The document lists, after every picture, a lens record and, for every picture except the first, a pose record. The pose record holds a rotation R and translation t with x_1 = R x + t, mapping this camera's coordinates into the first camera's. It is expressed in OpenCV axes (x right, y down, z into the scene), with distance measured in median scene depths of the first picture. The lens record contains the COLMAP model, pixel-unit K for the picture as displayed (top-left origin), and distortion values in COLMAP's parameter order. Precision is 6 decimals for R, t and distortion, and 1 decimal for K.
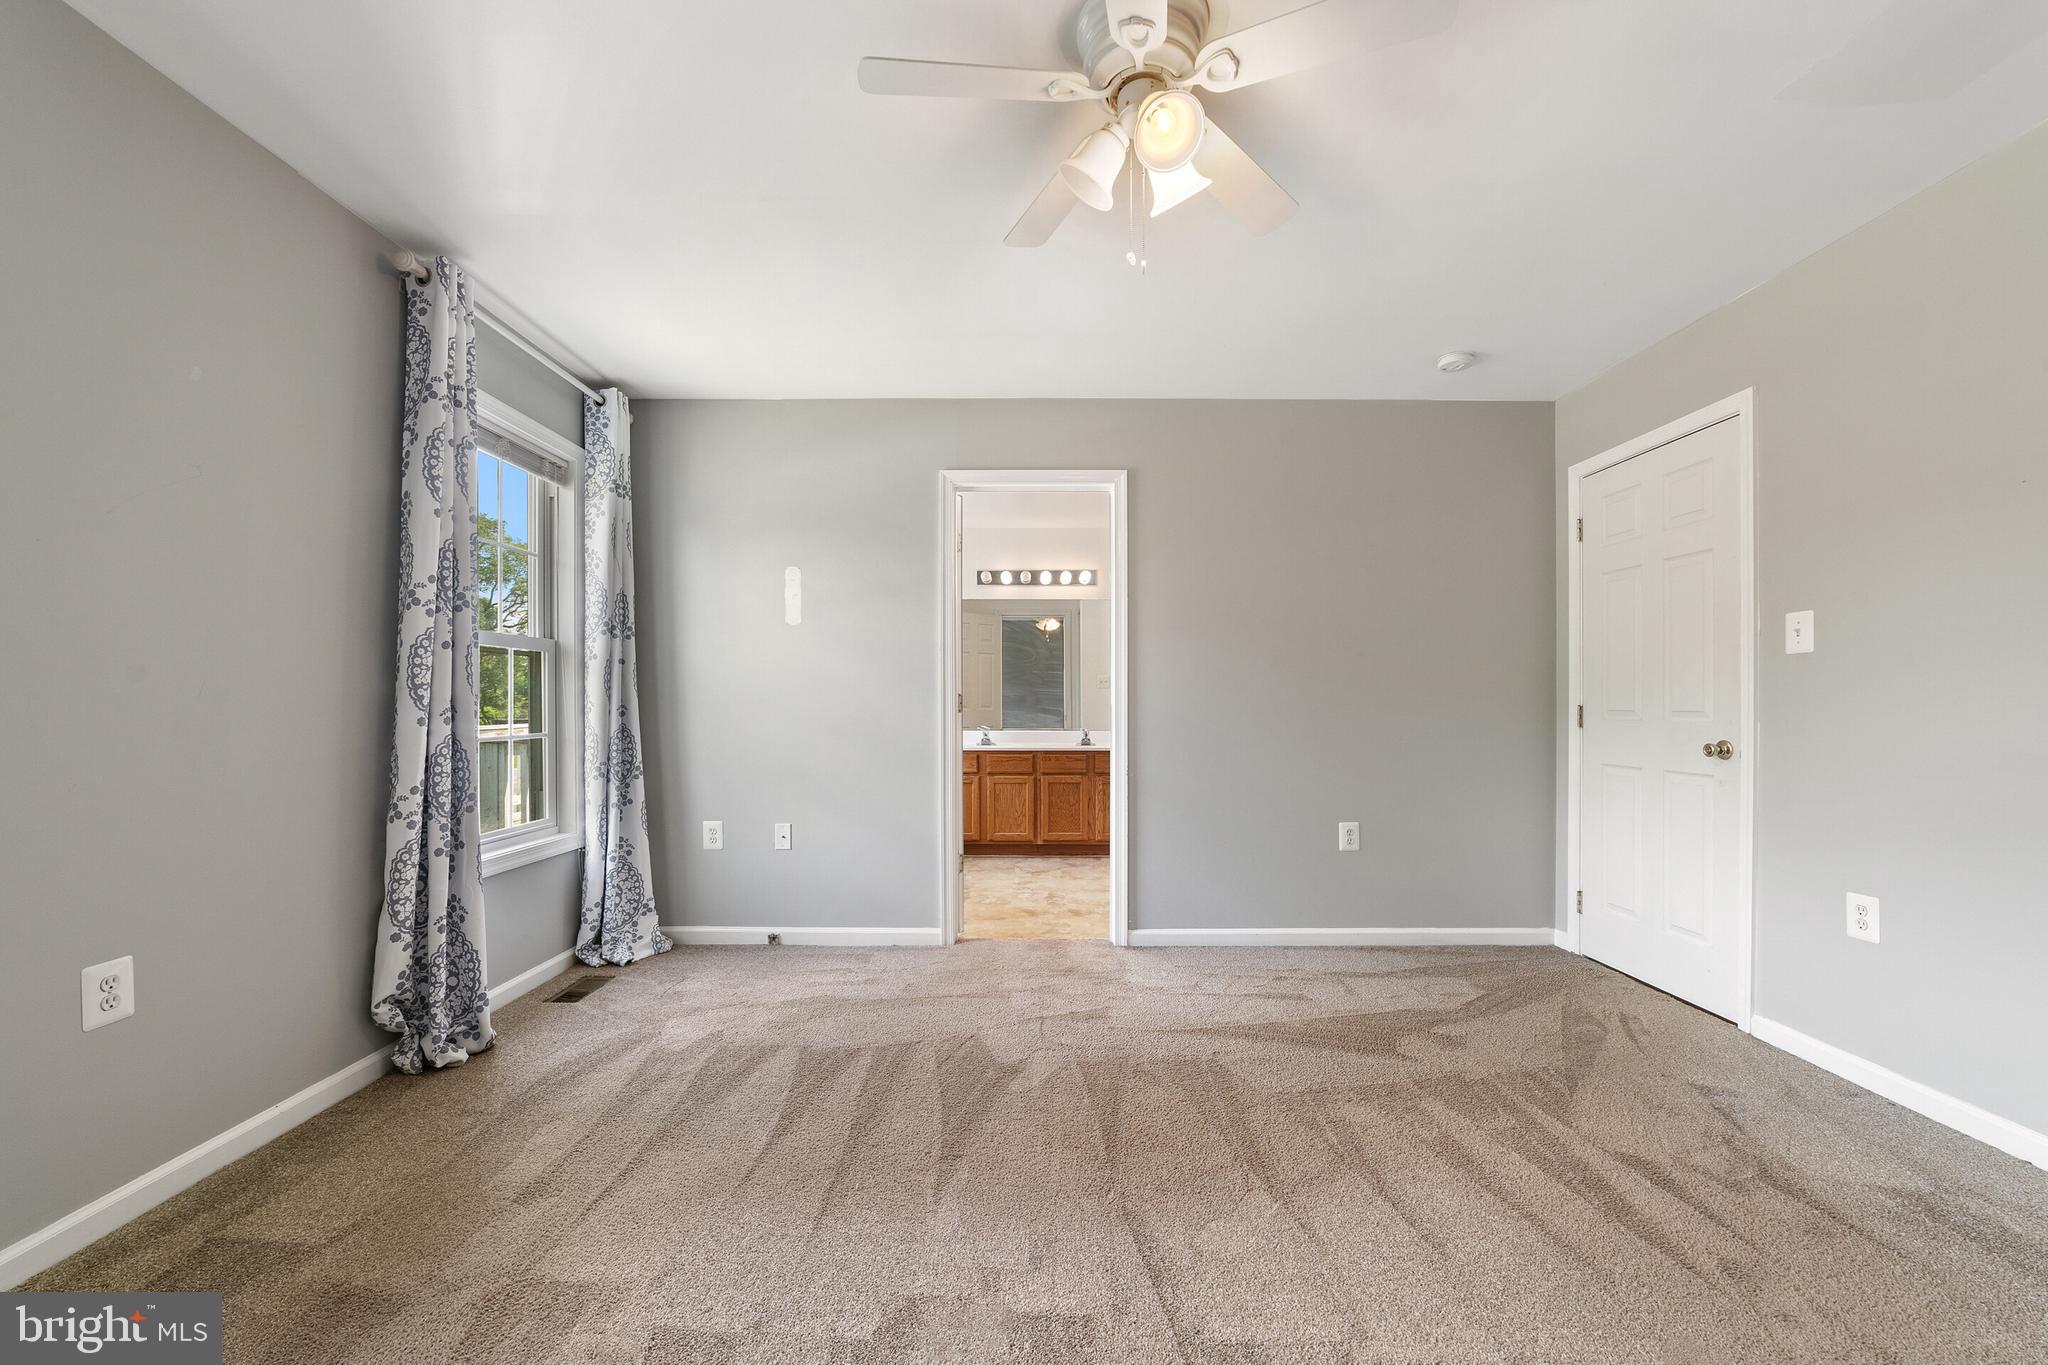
lens RADIAL K [[806.9, 0, 1030.6], [0, 806.9, 703.6], [0, 0, 1]] dist [-0.022689, 0.009205]
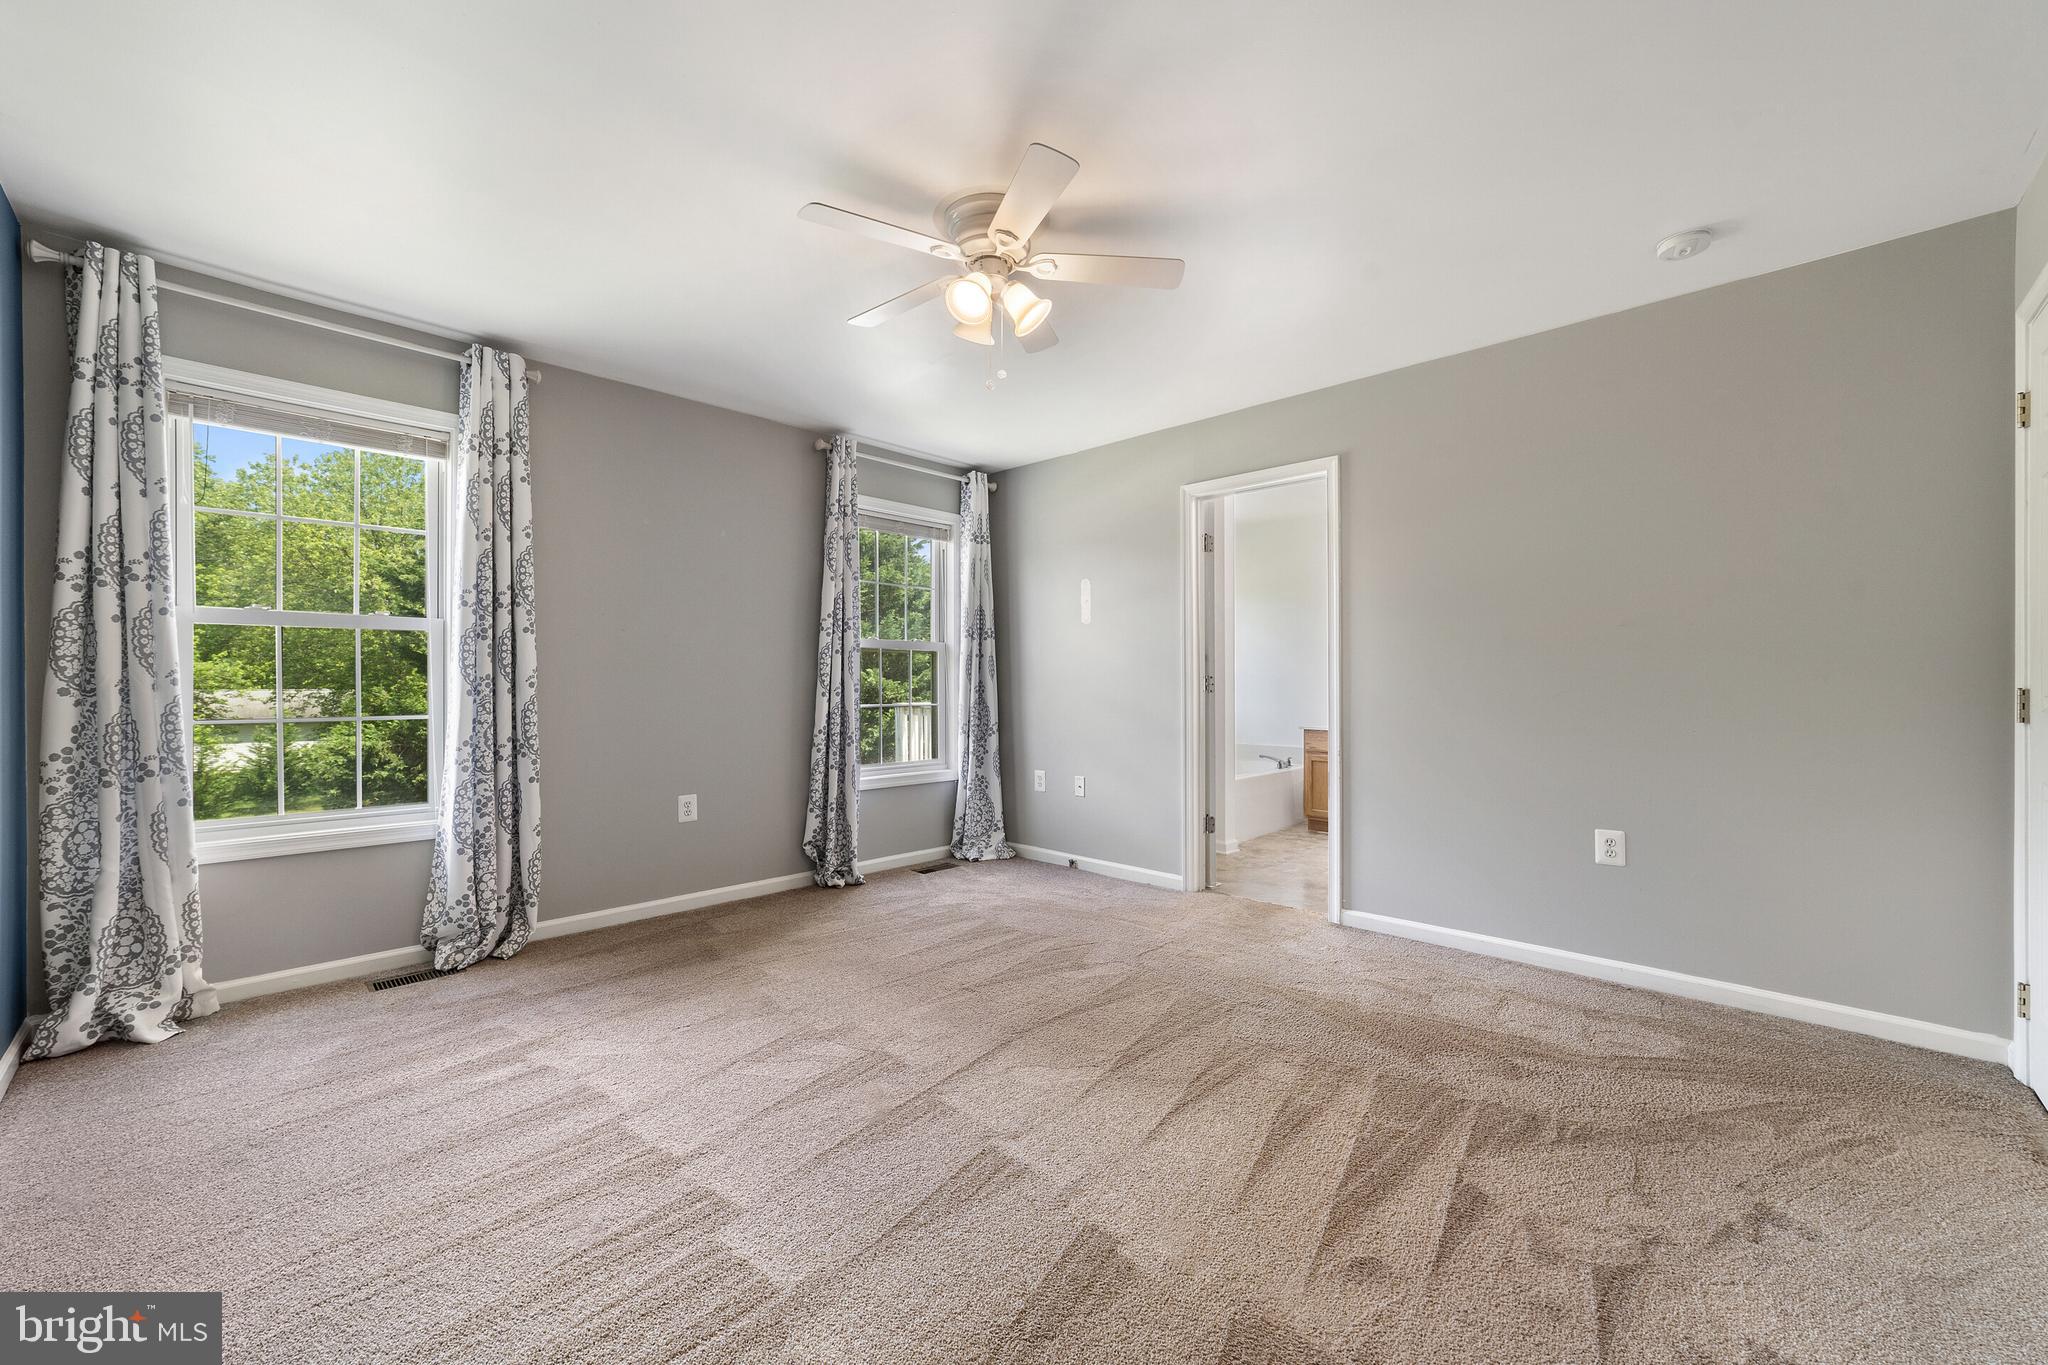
lens RADIAL K [[802.4, 0, 1024.0], [0, 802.4, 682.5], [0, 0, 1]] dist [-0.021042, 0.008873]
pose [[0.717955, -0.000757, -0.696089, 0.621279], [-0.000639, 0.999998, -0.001746, -0.001274], [0.696089, 0.001699, 0.717954, 0.002105]]
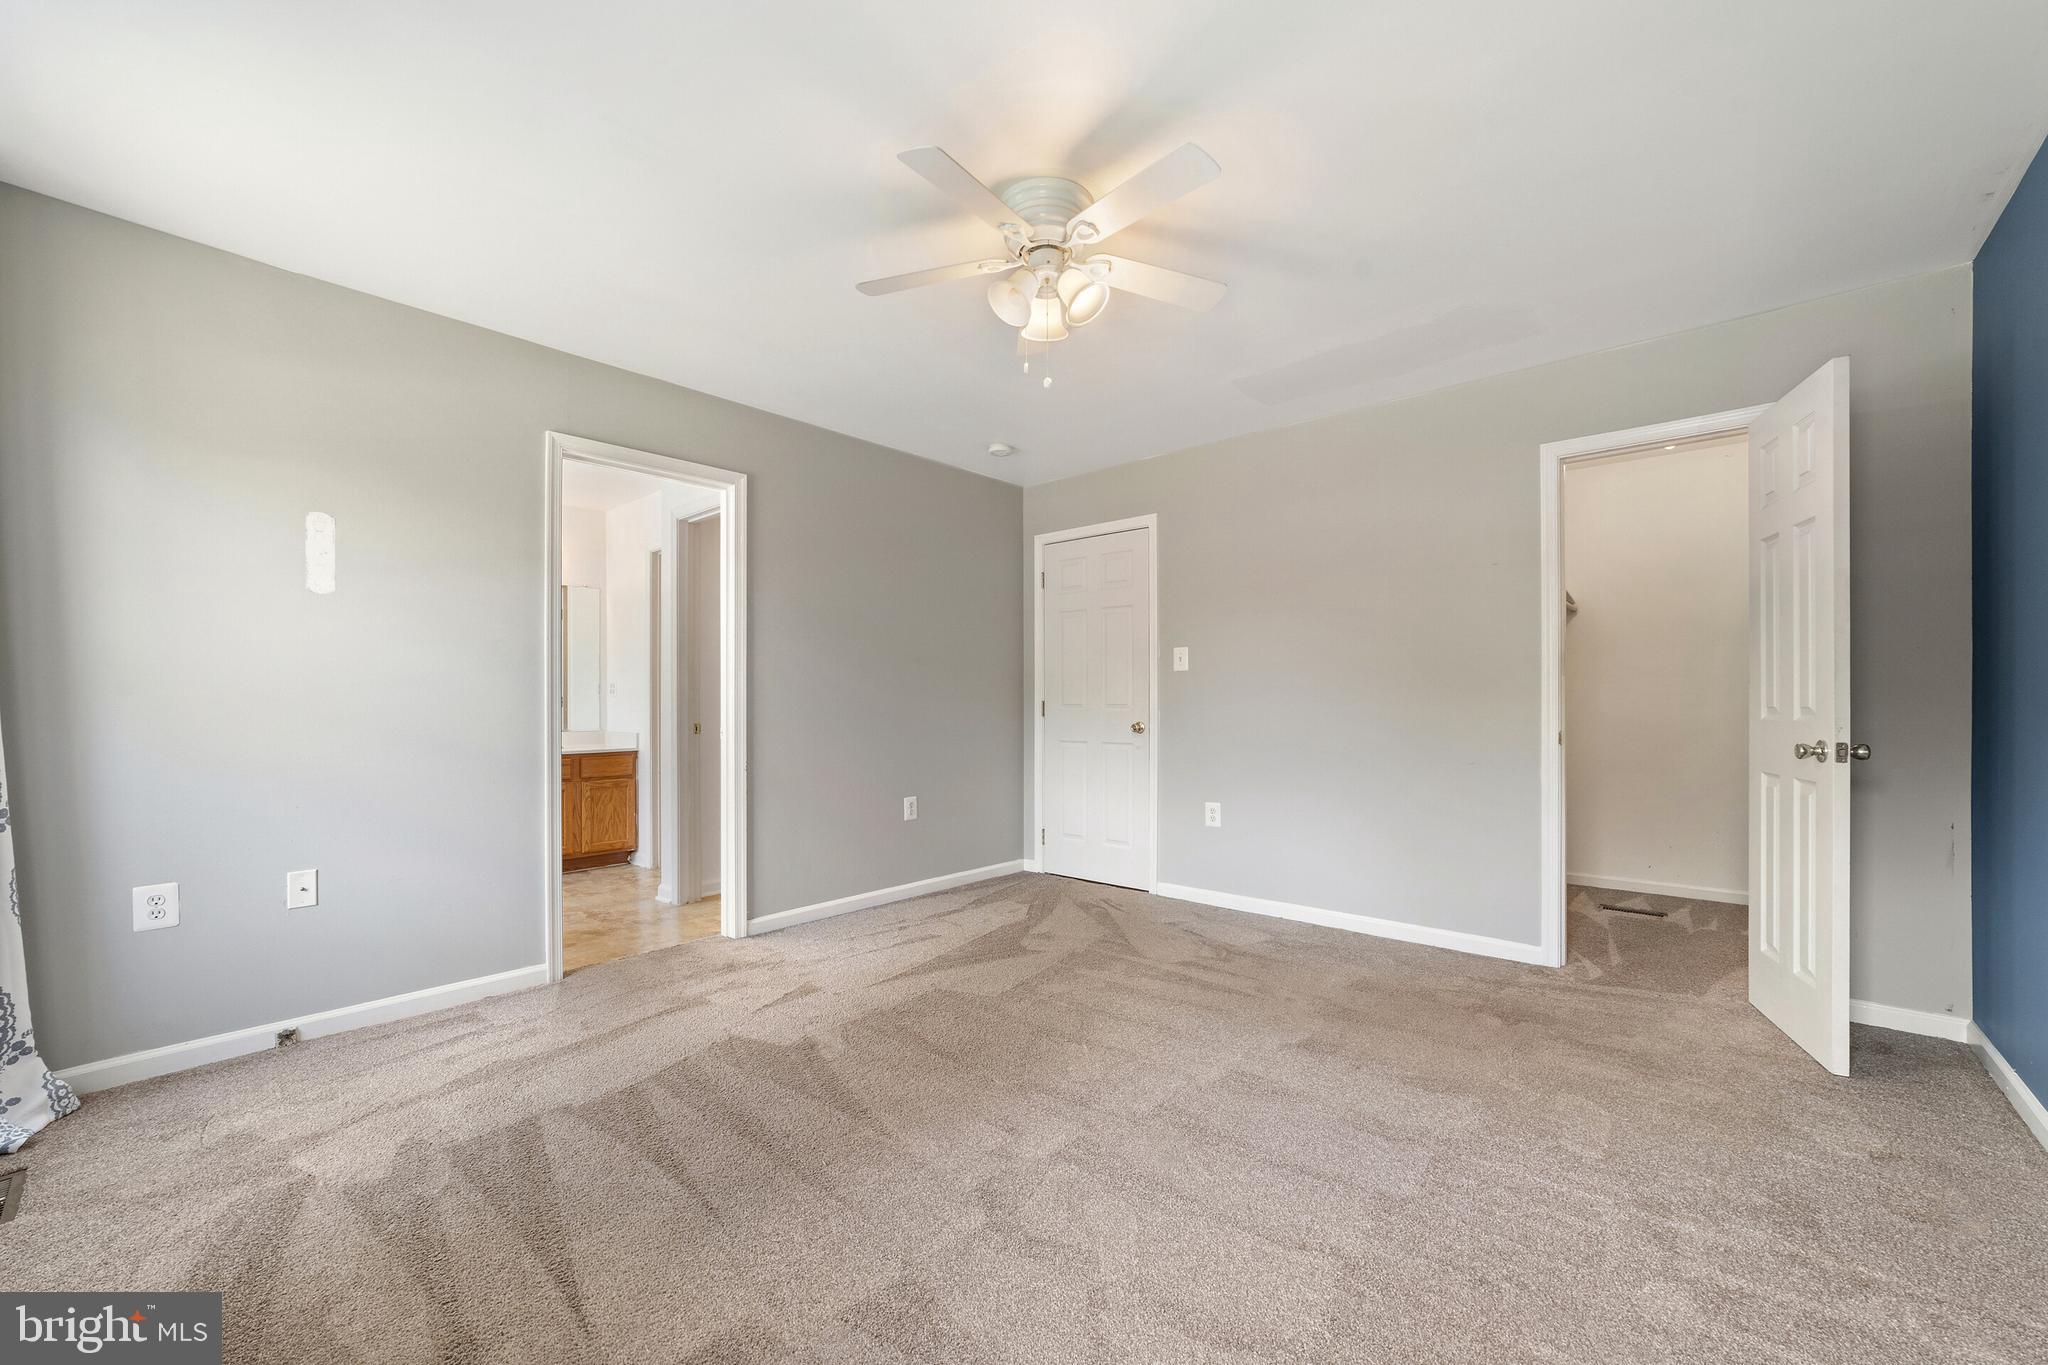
lens RADIAL K [[801.1, 0, 1021.4], [0, 801.1, 696.5], [0, 0, 1]] dist [-0.019861, 0.008714]
pose [[0.666480, 0.000909, 0.745522, -0.472821], [0.003619, 0.999984, -0.004455, 0.000099], [-0.745514, 0.005667, 0.666466, 0.065481]]
